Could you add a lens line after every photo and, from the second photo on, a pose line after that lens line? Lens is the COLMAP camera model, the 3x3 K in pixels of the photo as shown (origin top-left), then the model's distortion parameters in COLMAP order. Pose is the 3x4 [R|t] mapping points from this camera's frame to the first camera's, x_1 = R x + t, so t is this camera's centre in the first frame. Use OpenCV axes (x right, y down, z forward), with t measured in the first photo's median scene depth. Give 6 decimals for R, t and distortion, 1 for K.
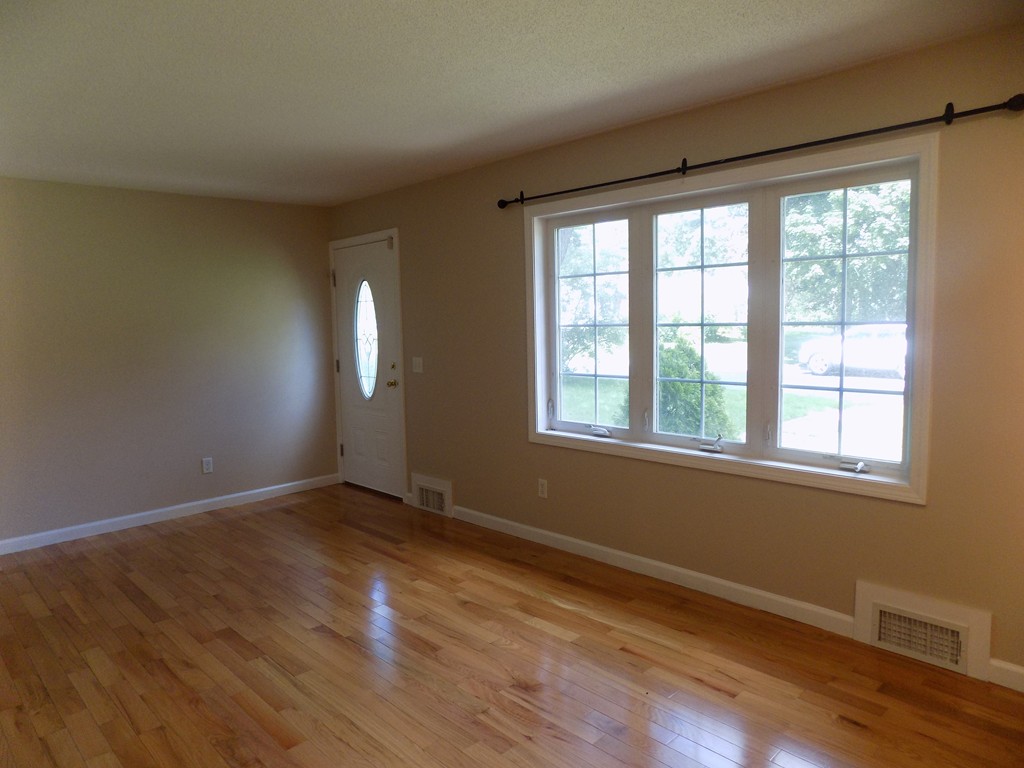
lens RADIAL K [[688.6, 0, 505.5], [0, 688.6, 377.2], [0, 0, 1]] dist [-0.034560, 0.036170]
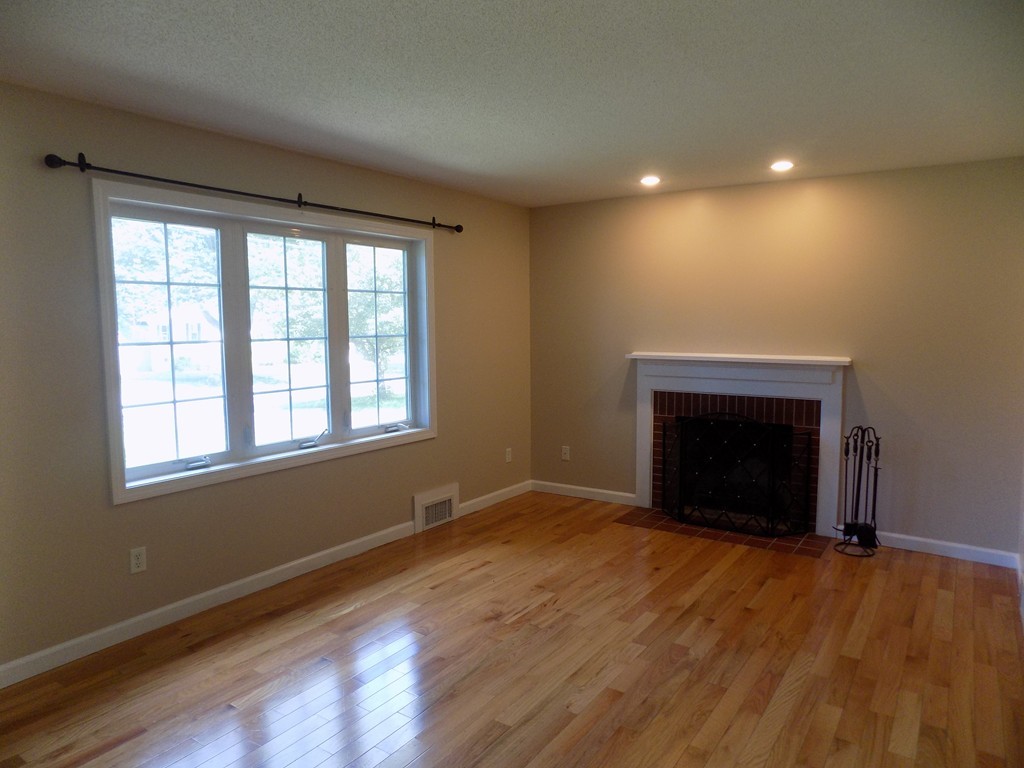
lens RADIAL K [[688.6, 0, 505.2], [0, 688.6, 388.1], [0, 0, 1]] dist [-0.034560, 0.036170]
pose [[-0.193503, -0.070271, 0.978580, -0.941945], [0.096840, 0.991193, 0.090325, -0.068713], [-0.976309, 0.112244, -0.184994, 0.916366]]
